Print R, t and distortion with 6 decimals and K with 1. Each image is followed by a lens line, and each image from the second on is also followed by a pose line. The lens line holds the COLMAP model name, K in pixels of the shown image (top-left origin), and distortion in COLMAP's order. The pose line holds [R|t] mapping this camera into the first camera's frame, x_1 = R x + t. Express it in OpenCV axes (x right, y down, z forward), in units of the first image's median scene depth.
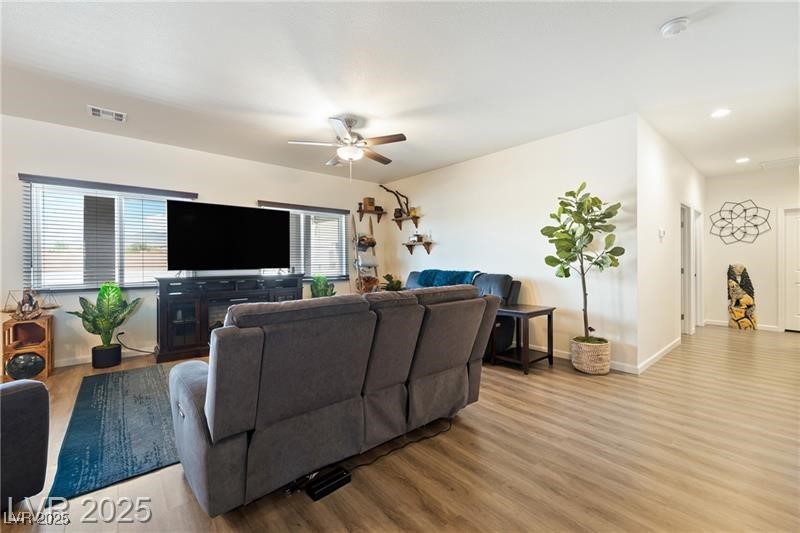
lens RADIAL K [[328.3, 0, 400.2], [0, 328.3, 263.1], [0, 0, 1]] dist [-0.002136, -0.000244]
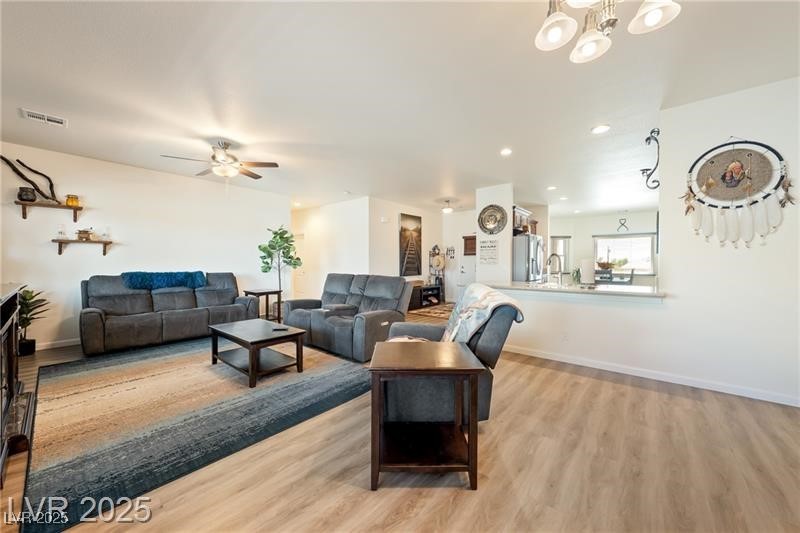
lens RADIAL K [[287.5, 0, 401.2], [0, 287.5, 265.3], [0, 0, 1]] dist [0.000152, 0.000050]
pose [[-0.155478, -0.004784, 0.987828, -0.803864], [0.006952, 0.999958, 0.005937, 0.000349], [-0.987815, 0.007790, -0.155438, 0.344121]]
